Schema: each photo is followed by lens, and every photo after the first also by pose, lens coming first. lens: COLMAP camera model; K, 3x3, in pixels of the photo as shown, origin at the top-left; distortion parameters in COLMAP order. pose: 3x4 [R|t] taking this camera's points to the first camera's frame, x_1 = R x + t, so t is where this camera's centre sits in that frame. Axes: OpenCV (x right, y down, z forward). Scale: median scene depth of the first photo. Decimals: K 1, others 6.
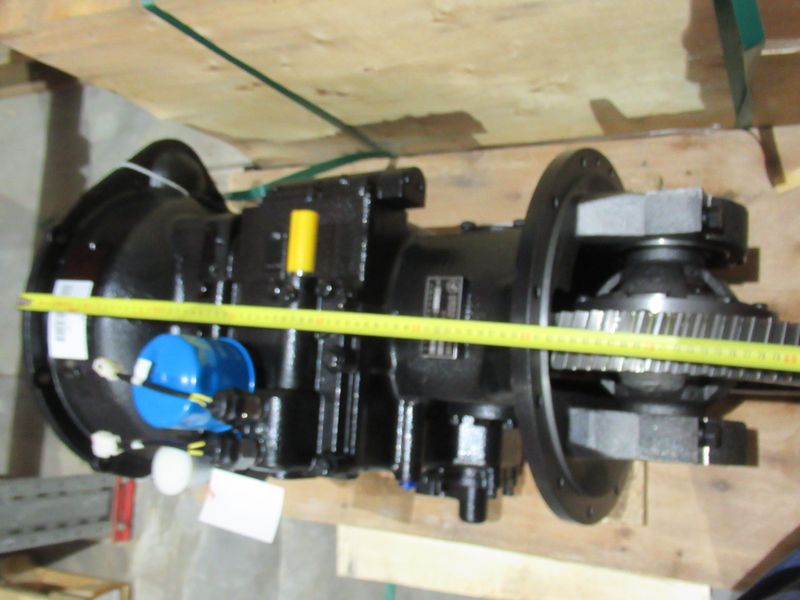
lens RADIAL K [[769.6, 0, 395.9], [0, 769.6, 300.5], [0, 0, 1]] dist [-0.002249, -0.008246]
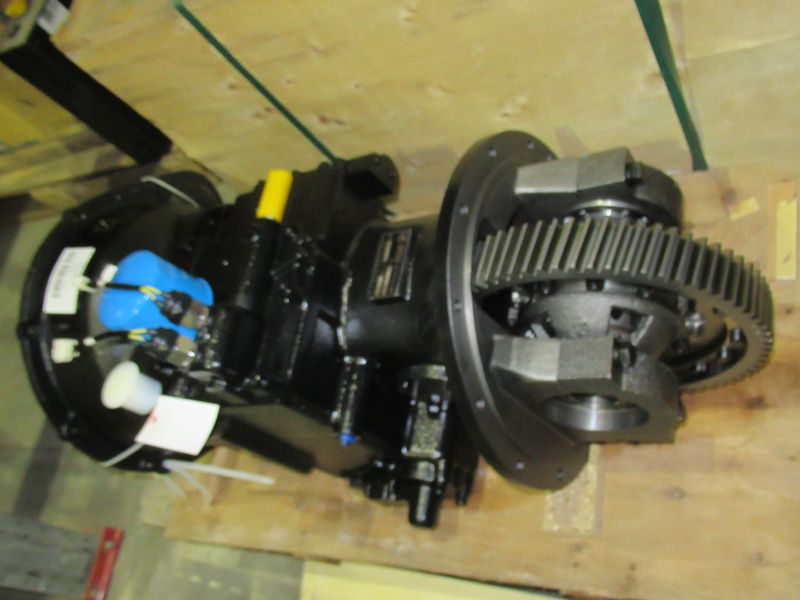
lens RADIAL K [[768.5, 0, 400.0], [0, 768.5, 300.0], [0, 0, 1]] dist [0.005433, -0.012158]
pose [[0.992865, 0.075464, -0.092327, 0.159027], [-0.099186, 0.952438, -0.288139, 0.338804], [0.066192, 0.295241, 0.953127, -0.008897]]
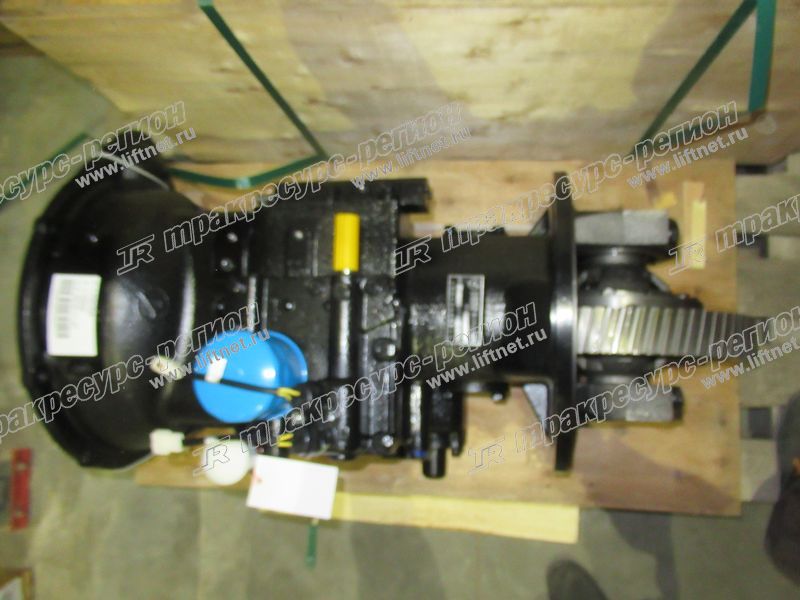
lens RADIAL K [[657.0, 0, 402.5], [0, 657.0, 300.9], [0, 0, 1]] dist [-0.004215, 0.007182]
pose [[0.938235, -0.012403, 0.345776, -0.338098], [-0.001609, 0.999190, 0.040207, -0.029103], [-0.345994, -0.038280, 0.937455, 0.081866]]
